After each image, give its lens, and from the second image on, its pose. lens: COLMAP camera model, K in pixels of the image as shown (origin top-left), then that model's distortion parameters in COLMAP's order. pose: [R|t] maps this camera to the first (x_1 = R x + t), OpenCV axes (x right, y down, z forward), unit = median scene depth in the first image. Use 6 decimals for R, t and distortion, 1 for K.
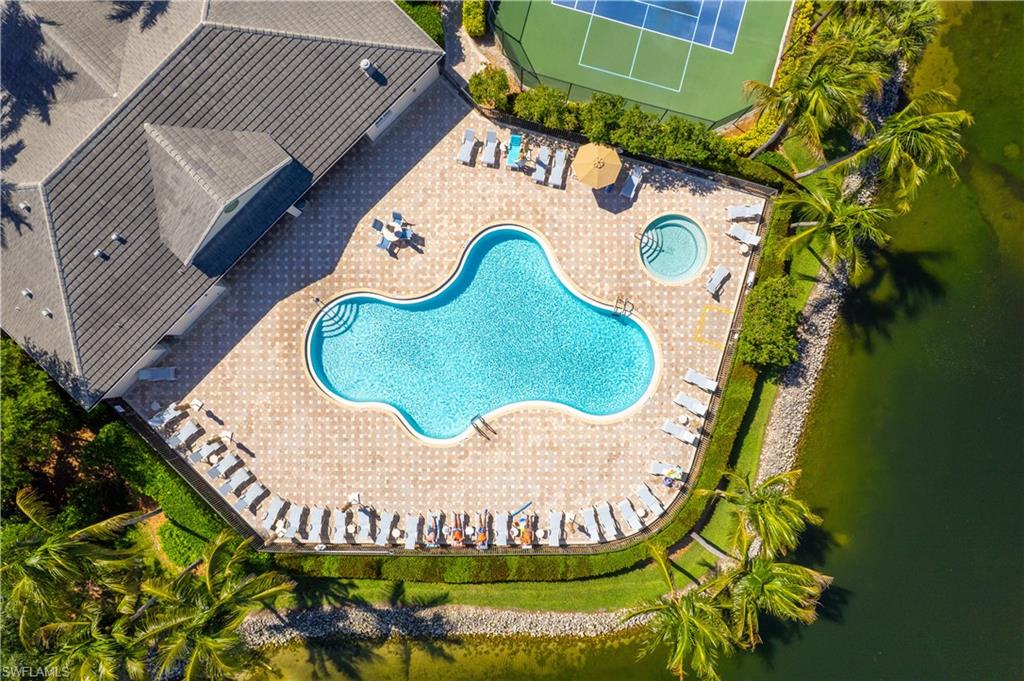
lens RADIAL K [[642.5, 0, 516.2], [0, 642.5, 351.9], [0, 0, 1]] dist [-0.064058, 0.057110]
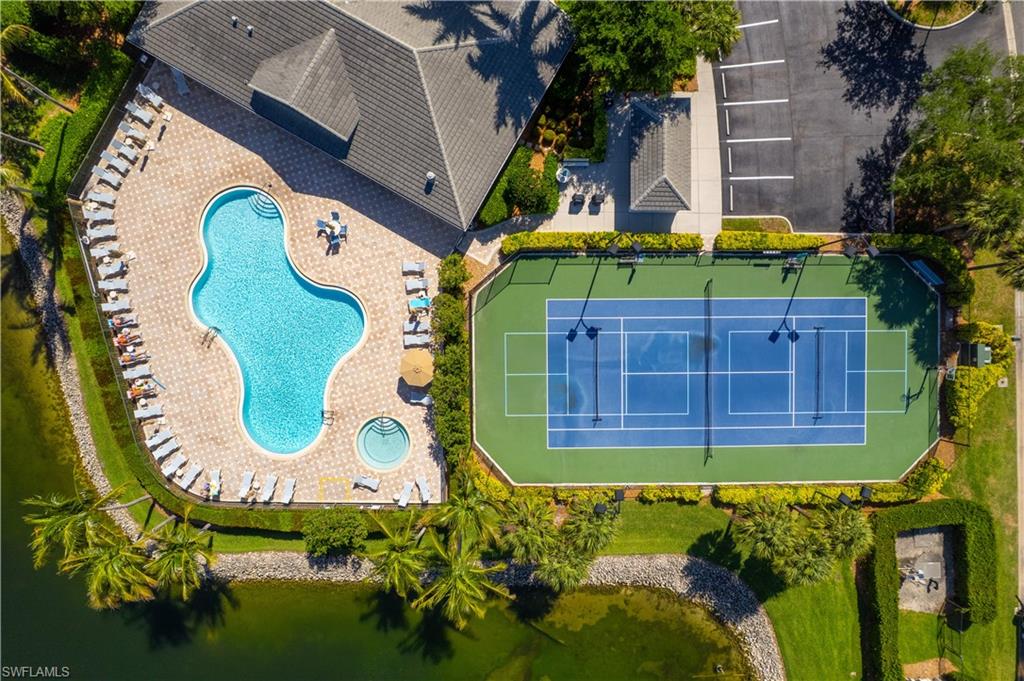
lens RADIAL K [[642.5, 0, 516.2], [0, 642.5, 351.9], [0, 0, 1]] dist [-0.064058, 0.057110]
pose [[0.267234, 0.963596, 0.008275, 0.130688], [-0.963621, 0.267262, -0.002488, -0.464430], [-0.004609, -0.007309, 0.999963, -0.279464]]
